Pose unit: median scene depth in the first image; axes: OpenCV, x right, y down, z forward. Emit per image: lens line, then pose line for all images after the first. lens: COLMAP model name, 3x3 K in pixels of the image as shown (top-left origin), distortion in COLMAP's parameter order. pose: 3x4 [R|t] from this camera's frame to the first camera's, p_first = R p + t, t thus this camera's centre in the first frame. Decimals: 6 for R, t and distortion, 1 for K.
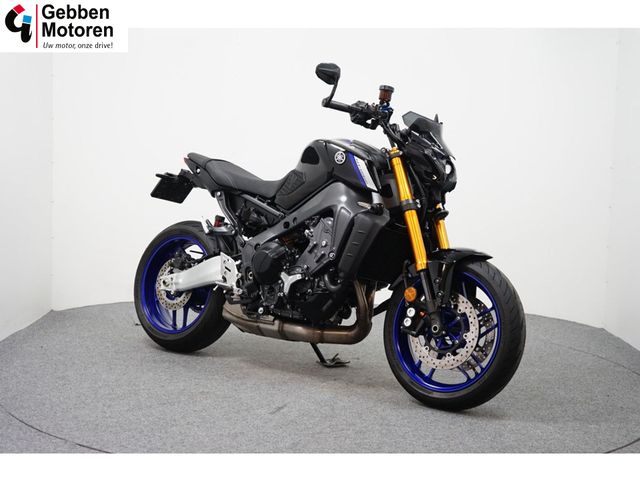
lens RADIAL K [[972.1, 0, 320.0], [0, 972.1, 240.0], [0, 0, 1]] dist [-0.020919, -0.014024]
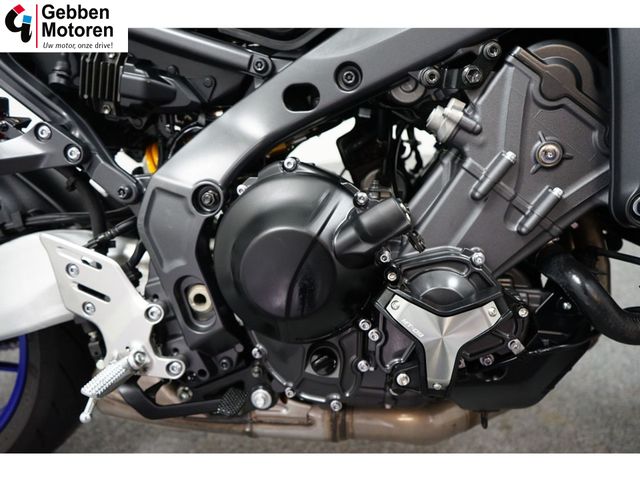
lens RADIAL K [[521.4, 0, 303.0], [0, 521.4, 237.8], [0, 0, 1]] dist [-0.008380, -0.004385]
pose [[0.840679, -0.279106, 0.464068, -0.108476], [0.115838, 0.929798, 0.349367, -0.028522], [-0.529000, -0.239949, 0.813992, 0.852490]]
